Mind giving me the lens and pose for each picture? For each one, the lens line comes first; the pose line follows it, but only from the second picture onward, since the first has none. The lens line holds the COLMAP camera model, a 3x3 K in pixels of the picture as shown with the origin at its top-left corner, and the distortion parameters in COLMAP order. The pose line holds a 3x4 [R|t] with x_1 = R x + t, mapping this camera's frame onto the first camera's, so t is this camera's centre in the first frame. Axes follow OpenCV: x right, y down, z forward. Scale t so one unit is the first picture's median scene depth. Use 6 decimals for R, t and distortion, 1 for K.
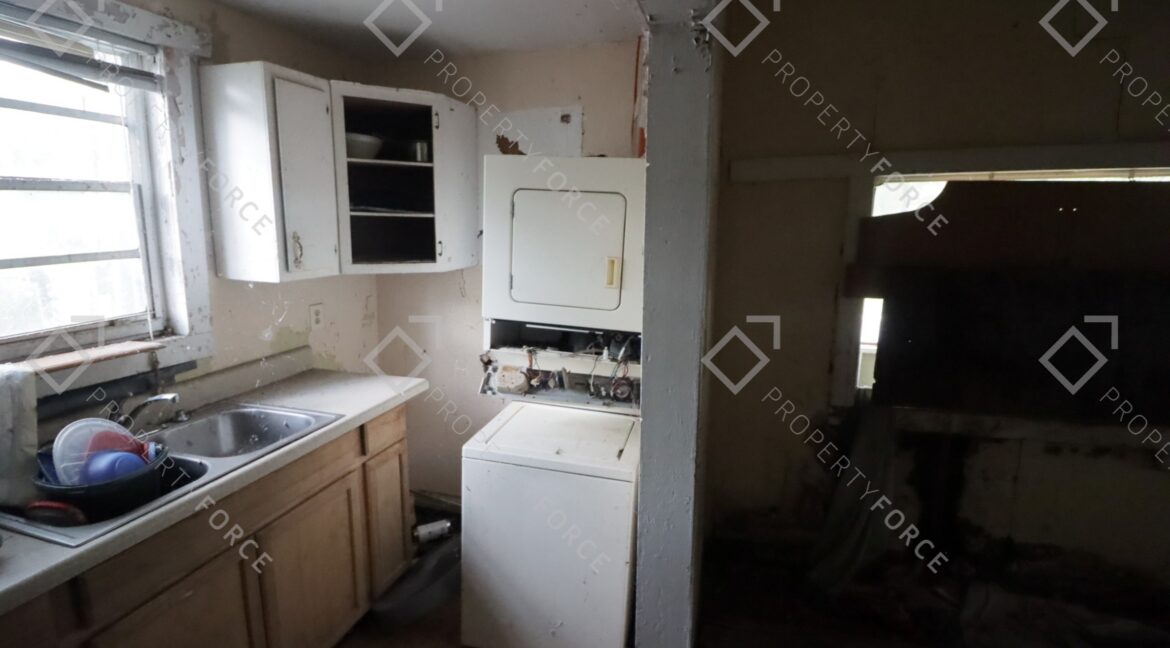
lens RADIAL K [[534.3, 0, 586.7], [0, 534.3, 303.7], [0, 0, 1]] dist [0.000124, -0.012828]
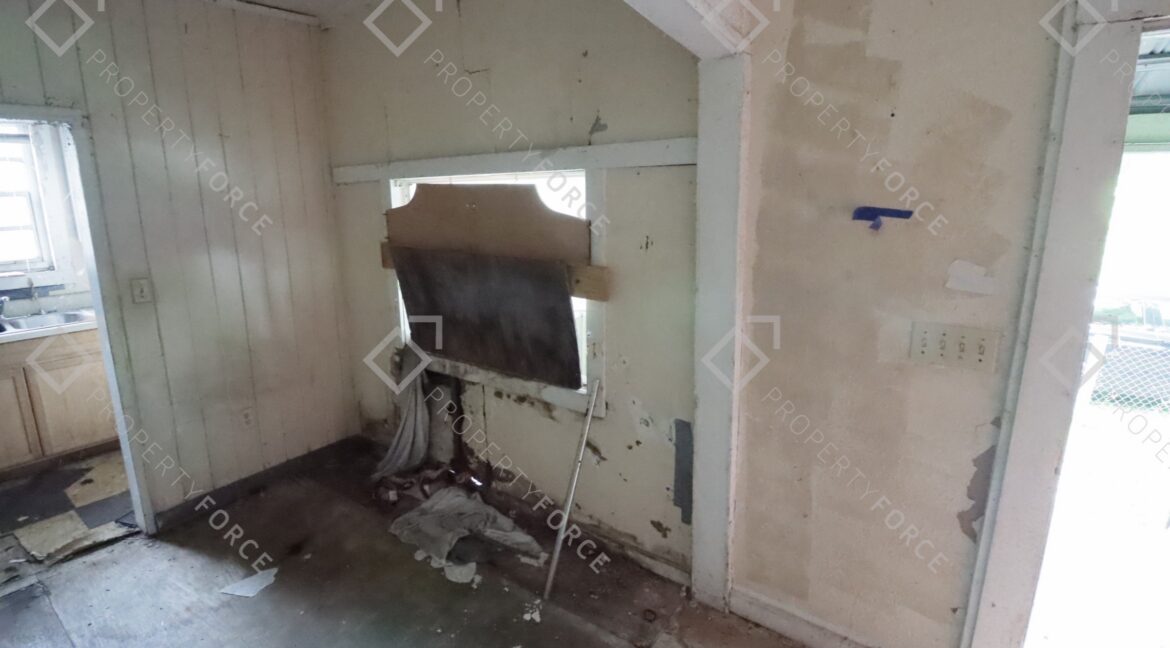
lens RADIAL K [[534.3, 0, 586.7], [0, 534.3, 303.7], [0, 0, 1]] dist [0.000124, -0.012828]
pose [[0.942684, 0.067474, -0.326793, 1.512466], [-0.051103, 0.996982, 0.058437, -0.028201], [0.329750, -0.038387, 0.943288, -0.138285]]
